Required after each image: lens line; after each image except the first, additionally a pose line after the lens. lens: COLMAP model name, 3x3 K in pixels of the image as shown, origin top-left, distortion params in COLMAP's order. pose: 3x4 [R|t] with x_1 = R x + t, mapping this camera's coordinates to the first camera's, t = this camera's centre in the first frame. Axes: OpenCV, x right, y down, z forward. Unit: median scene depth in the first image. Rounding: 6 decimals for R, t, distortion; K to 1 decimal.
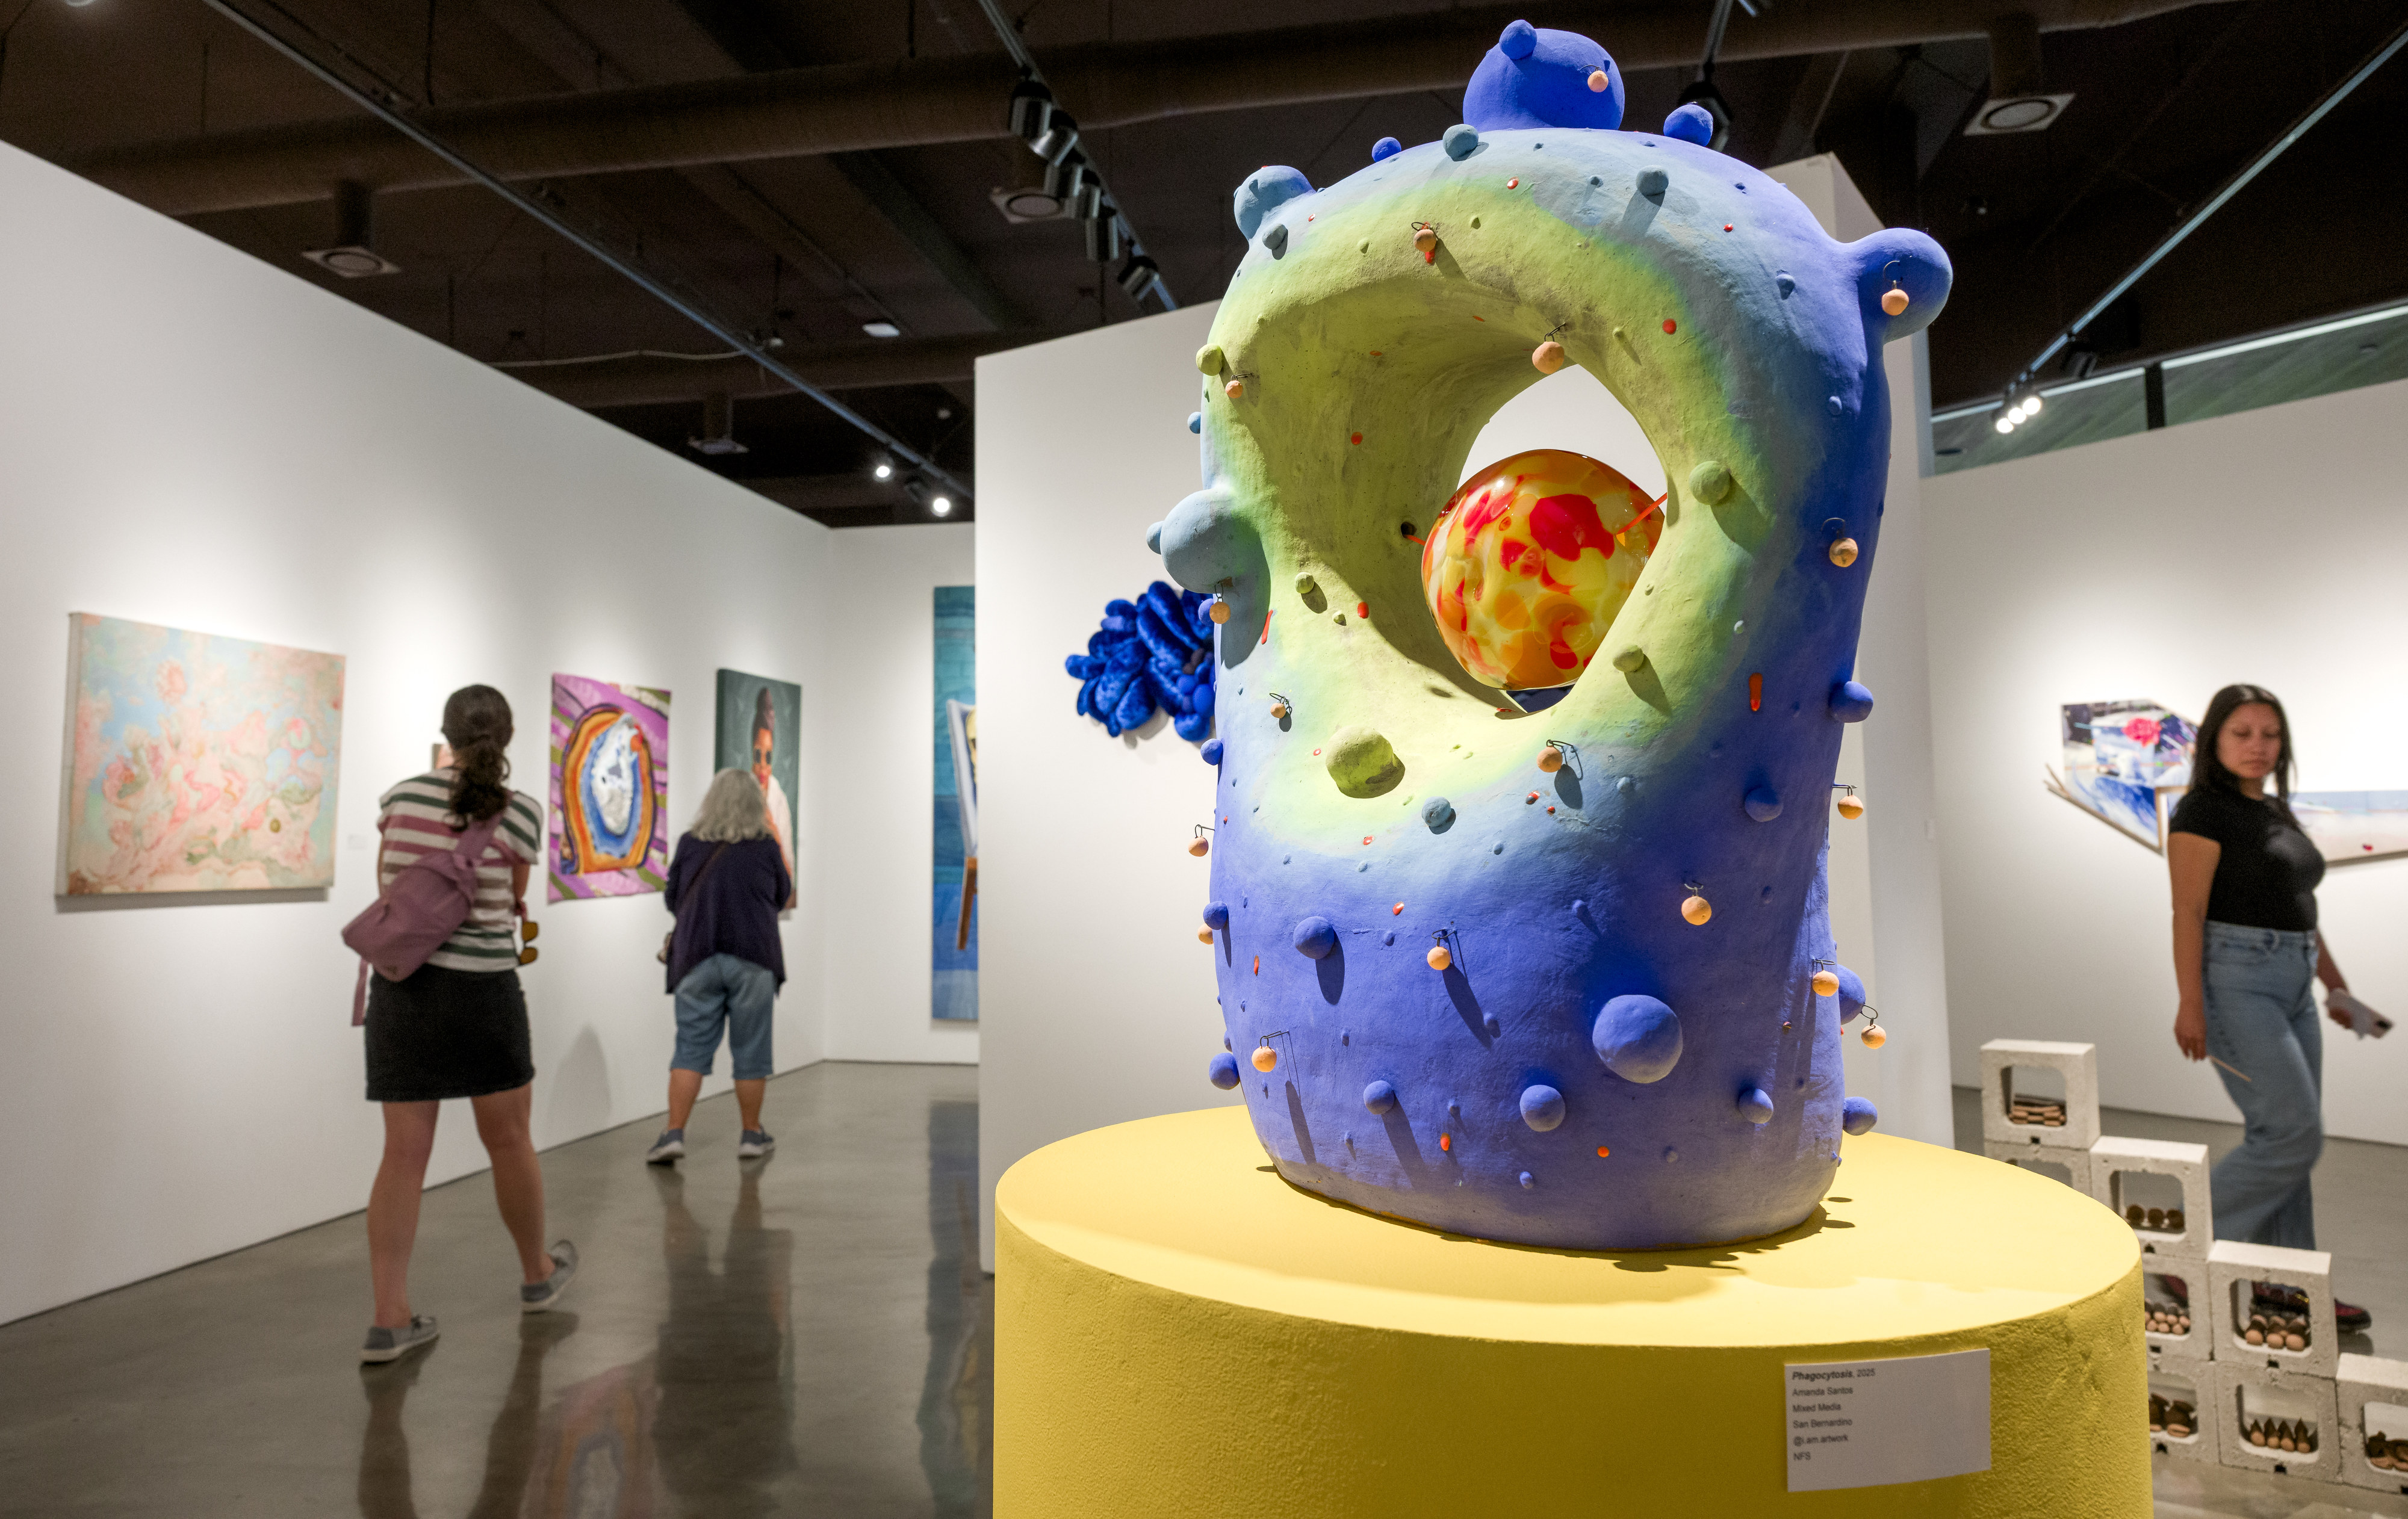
lens RADIAL K [[1548.2, 0, 1202.4], [0, 1548.2, 716.5], [0, 0, 1]] dist [-0.000191, -0.000033]
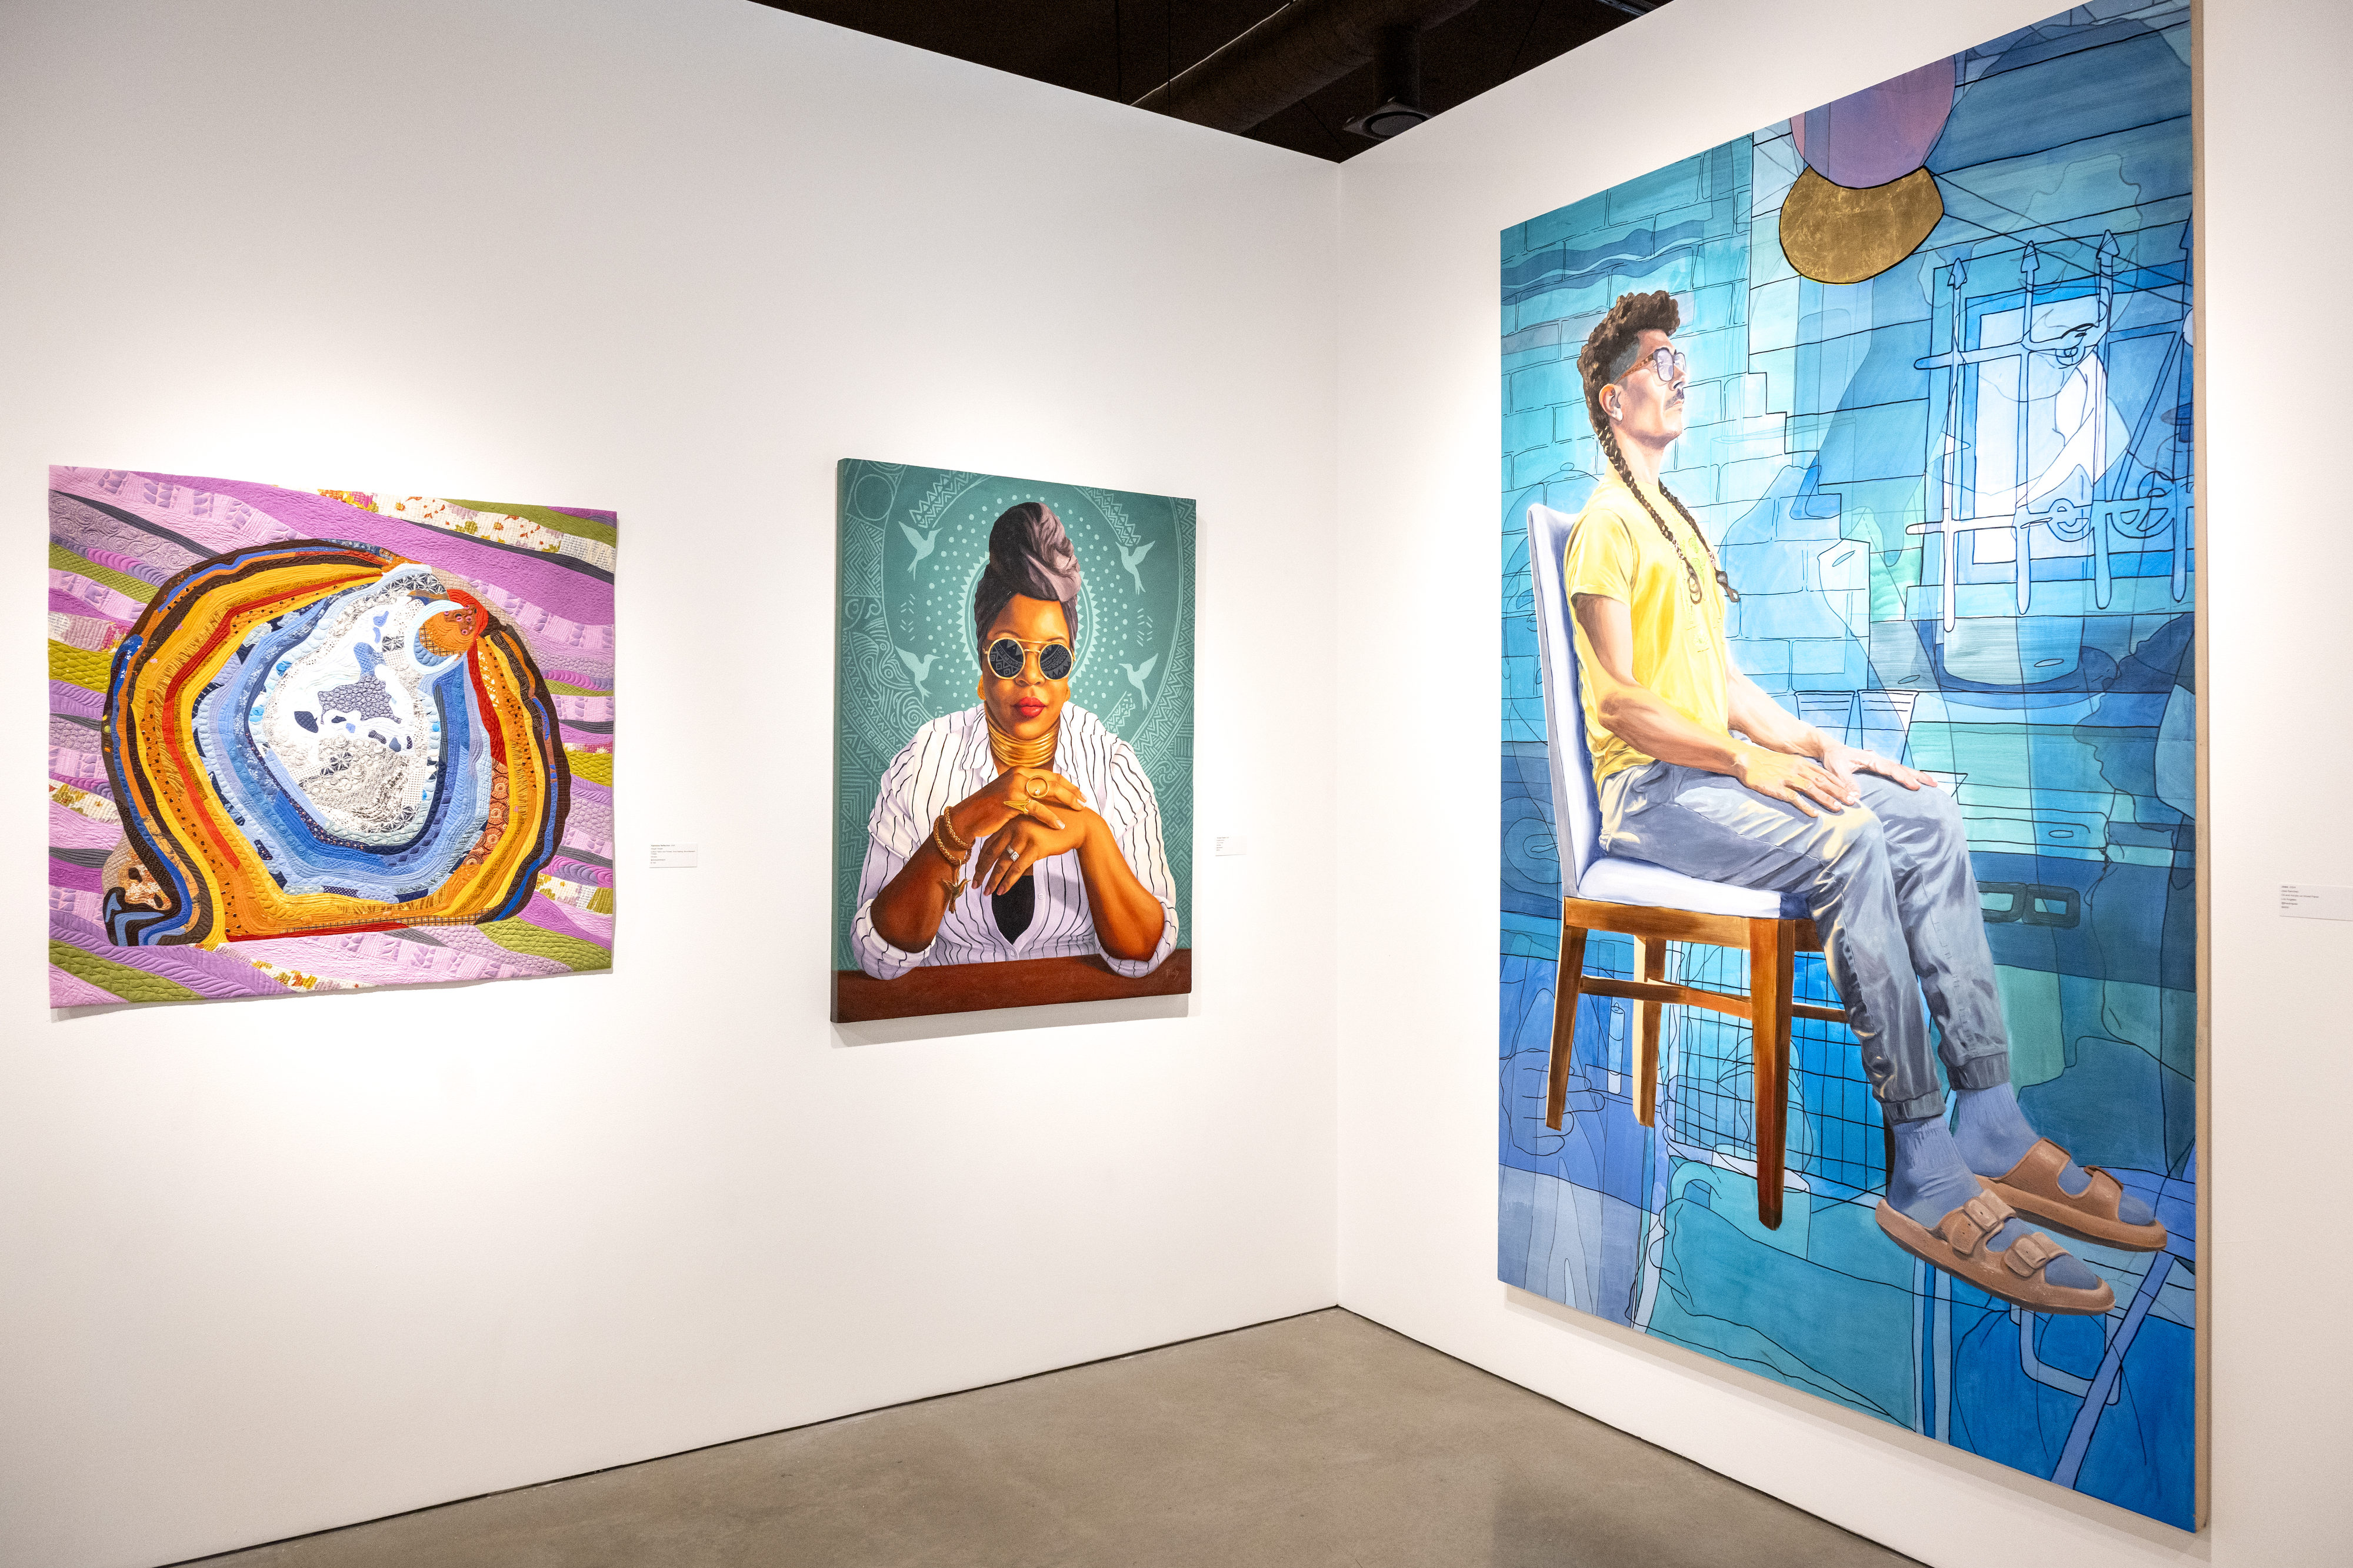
lens RADIAL K [[1656.4, 0, 1182.4], [0, 1656.4, 752.4], [0, 0, 1]] dist [-0.000439, -0.000625]
pose [[0.699691, 0.002867, -0.714440, 0.105854], [0.045709, 0.997764, 0.048770, 0.037335], [0.712982, -0.066780, 0.697995, 0.826245]]
